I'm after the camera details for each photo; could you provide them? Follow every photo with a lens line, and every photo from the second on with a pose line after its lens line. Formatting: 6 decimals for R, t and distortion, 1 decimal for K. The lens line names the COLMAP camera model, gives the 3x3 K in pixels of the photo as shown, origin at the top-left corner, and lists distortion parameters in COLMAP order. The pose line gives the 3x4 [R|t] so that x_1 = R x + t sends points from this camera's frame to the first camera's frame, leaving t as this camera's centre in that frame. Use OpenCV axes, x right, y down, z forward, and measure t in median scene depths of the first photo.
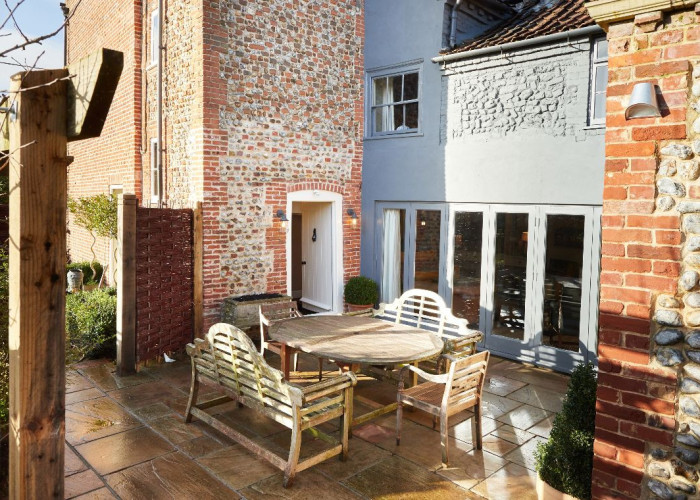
lens RADIAL K [[509.5, 0, 348.7], [0, 509.5, 229.4], [0, 0, 1]] dist [-0.009409, 0.005506]
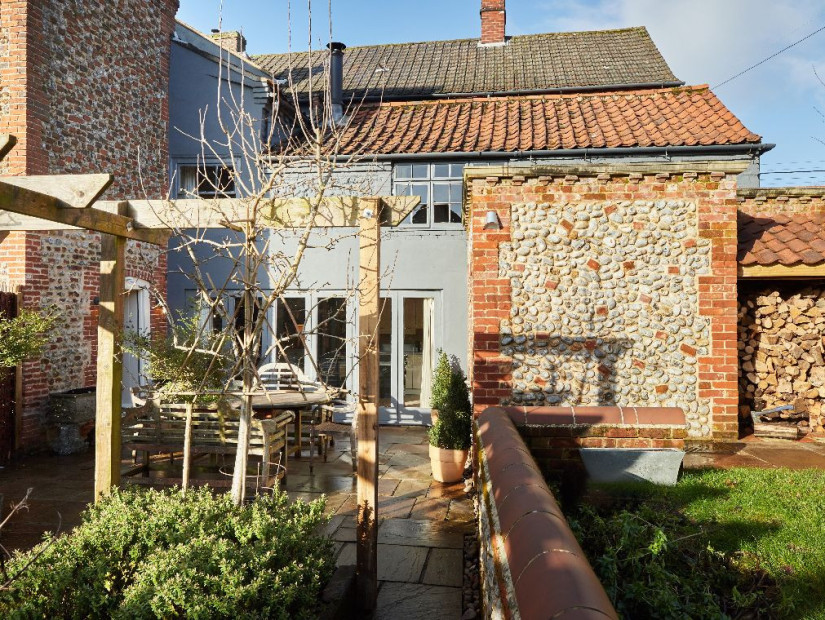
lens RADIAL K [[612.1, 0, 412.2], [0, 612.1, 309.3], [0, 0, 1]] dist [-0.012785, -0.002123]
pose [[0.801726, -0.012209, 0.597568, -0.362602], [0.044308, 0.998254, -0.039050, 0.055828], [-0.596048, 0.057784, 0.800867, -0.230061]]
